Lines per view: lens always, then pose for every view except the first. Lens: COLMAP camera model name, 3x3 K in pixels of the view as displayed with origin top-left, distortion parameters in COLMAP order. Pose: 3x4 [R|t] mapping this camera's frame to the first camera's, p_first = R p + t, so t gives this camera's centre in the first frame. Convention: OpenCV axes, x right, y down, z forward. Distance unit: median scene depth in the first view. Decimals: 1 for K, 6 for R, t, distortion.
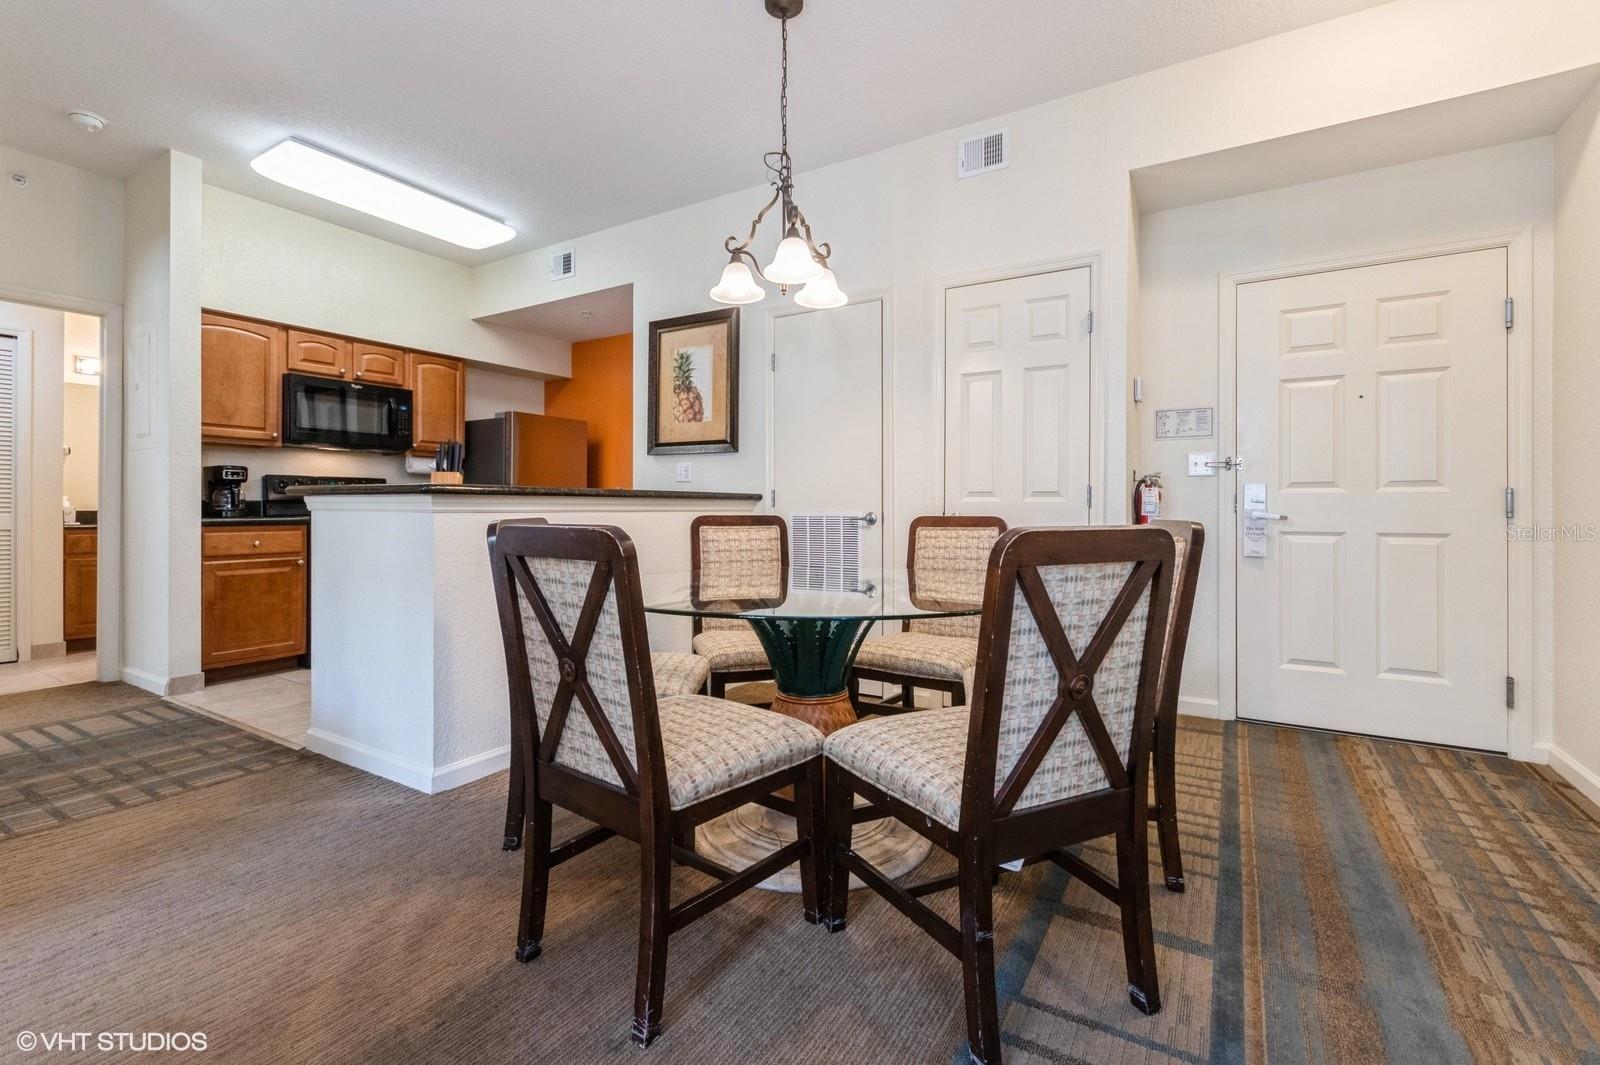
lens RADIAL K [[696.4, 0, 802.4], [0, 696.4, 518.2], [0, 0, 1]] dist [0.000486, -0.000866]
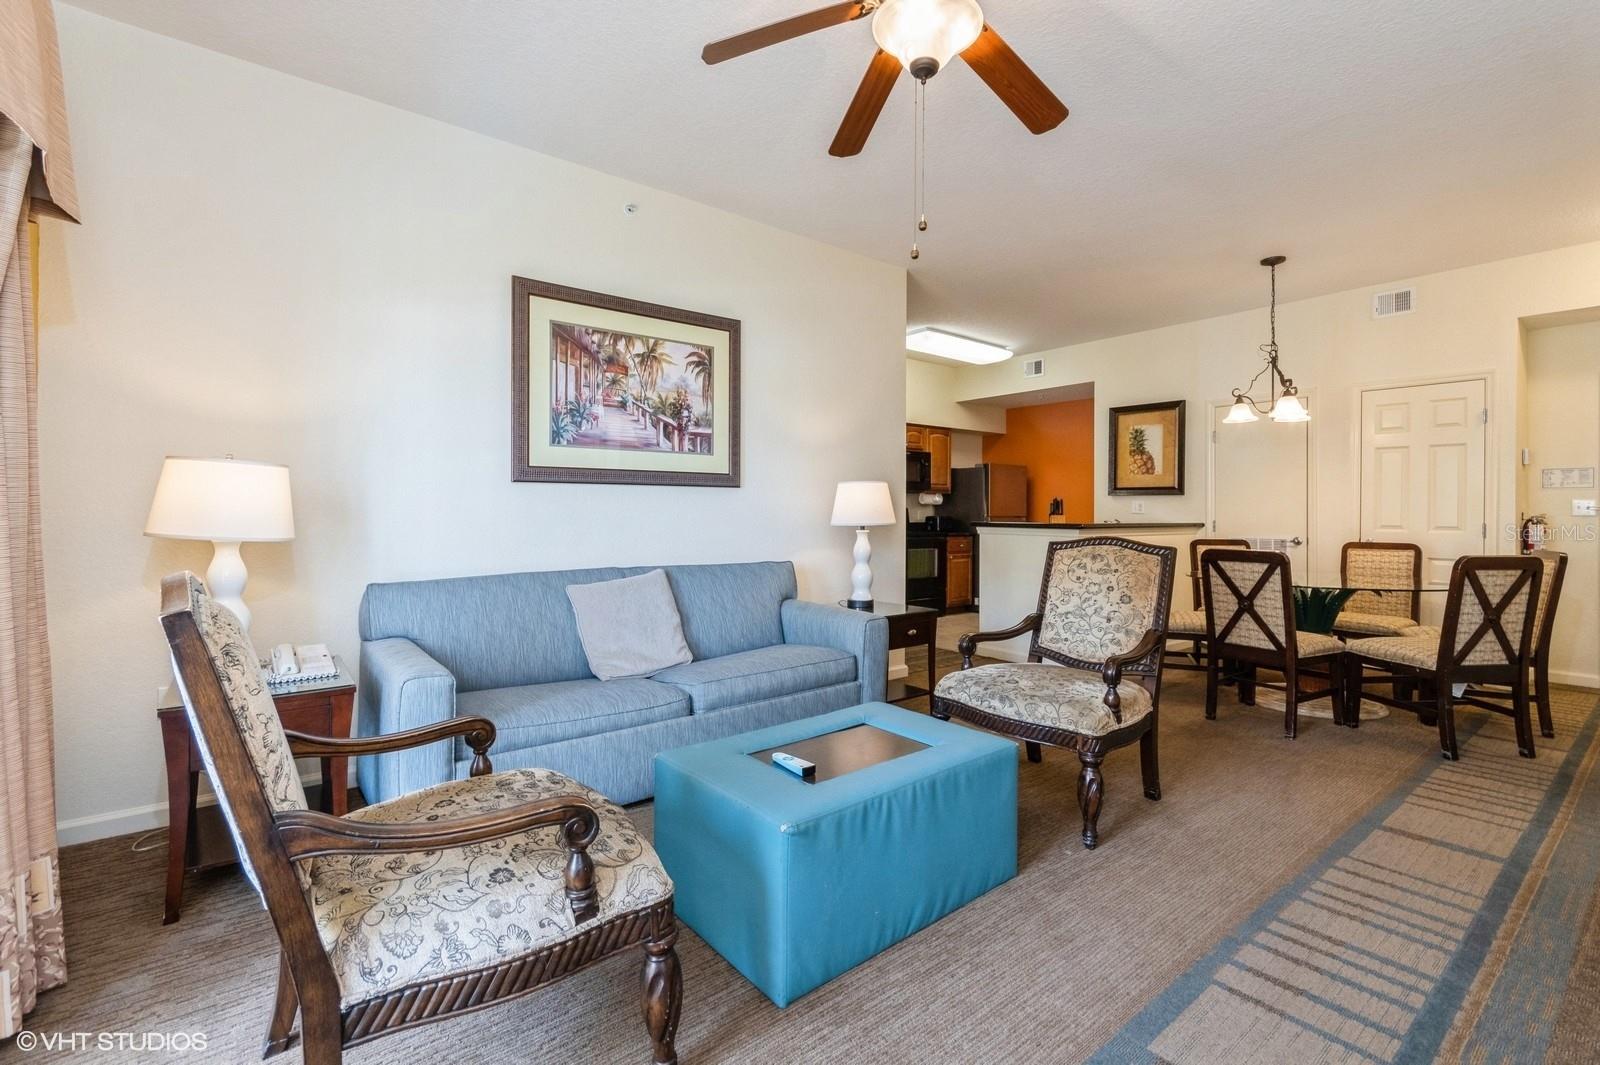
lens RADIAL K [[696.4, 0, 802.4], [0, 696.4, 518.2], [0, 0, 1]] dist [0.000486, -0.000866]
pose [[0.936649, 0.005402, -0.350226, -0.453094], [-0.008267, 0.999943, -0.006686, -0.036307], [0.350170, 0.009157, 0.936641, -0.952128]]
